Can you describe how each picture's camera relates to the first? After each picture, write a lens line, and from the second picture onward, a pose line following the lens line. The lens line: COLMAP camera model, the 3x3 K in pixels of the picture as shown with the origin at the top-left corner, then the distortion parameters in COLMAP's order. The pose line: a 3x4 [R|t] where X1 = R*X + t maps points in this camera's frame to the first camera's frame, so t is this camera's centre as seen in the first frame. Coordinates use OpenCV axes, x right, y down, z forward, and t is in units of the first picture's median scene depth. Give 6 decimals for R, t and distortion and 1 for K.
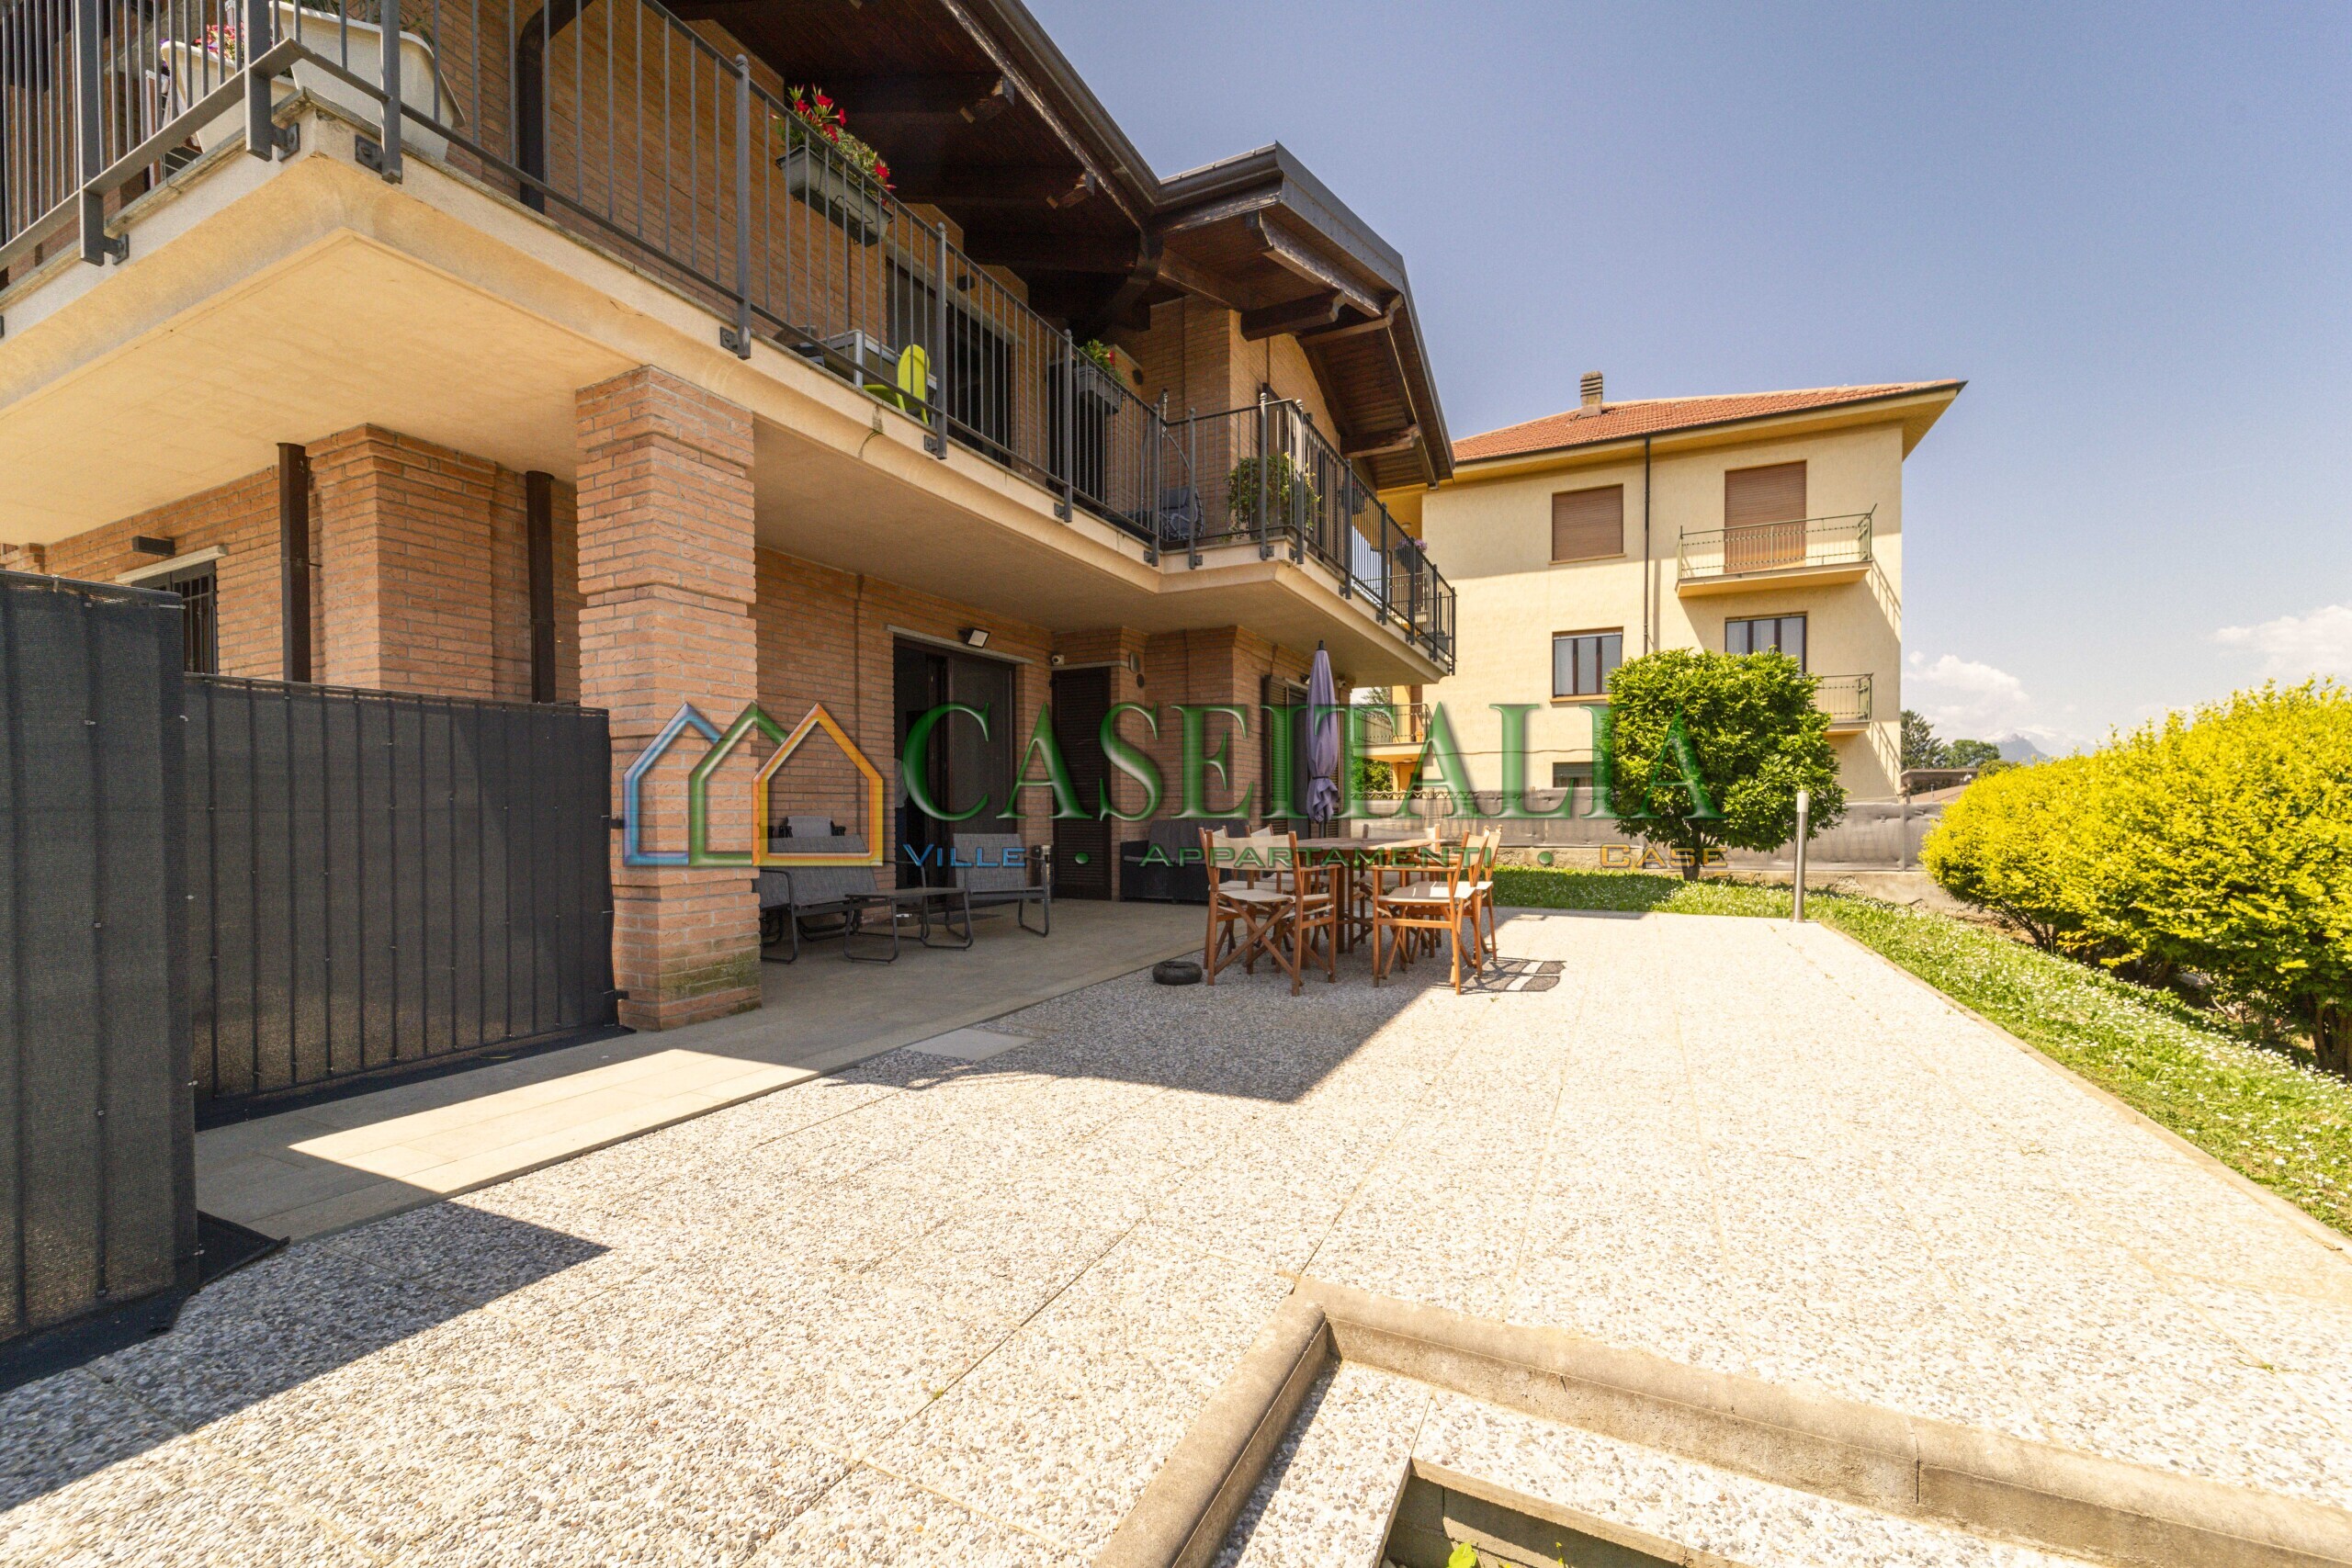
lens RADIAL K [[938.0, 0, 1168.2], [0, 938.0, 818.2], [0, 0, 1]] dist [-0.000816, -0.000055]
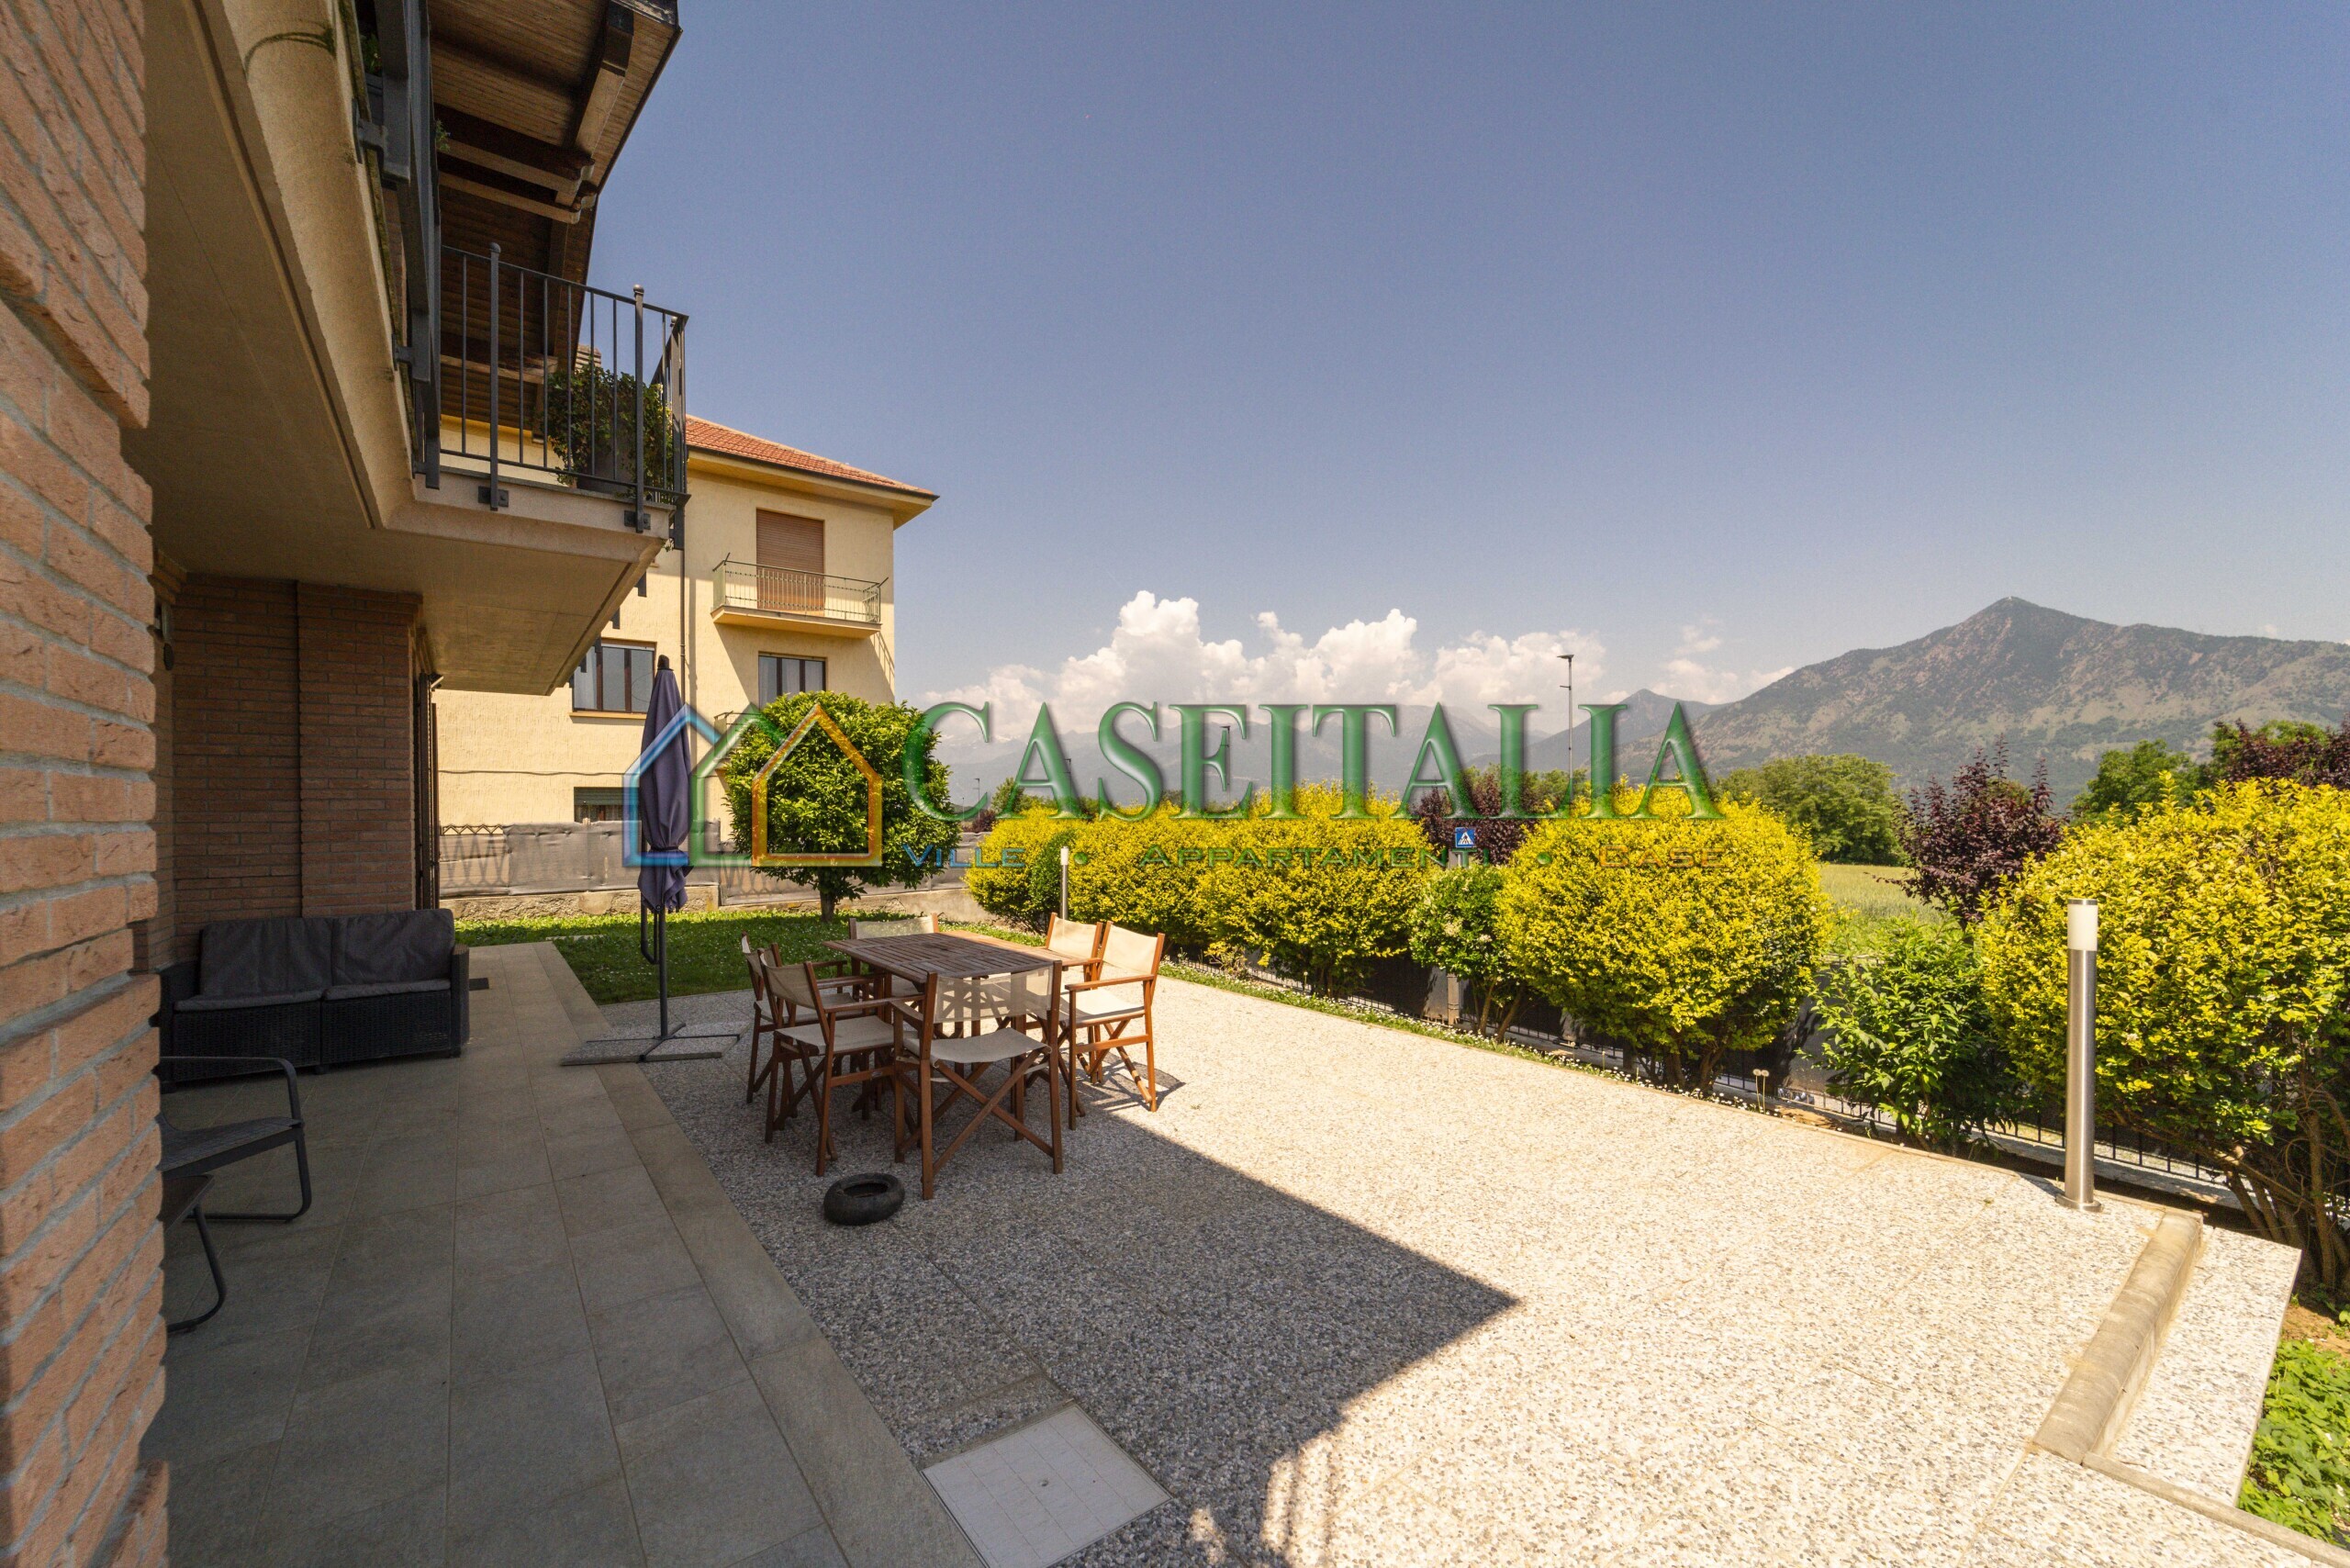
lens RADIAL K [[973.0, 0, 1067.3], [0, 973.0, 805.6], [0, 0, 1]] dist [-0.001554, -0.000252]
pose [[0.451122, -0.005221, 0.892447, -0.279896], [0.014773, 0.999890, -0.001618, -0.053582], [-0.892340, 0.013914, 0.451149, 0.306911]]
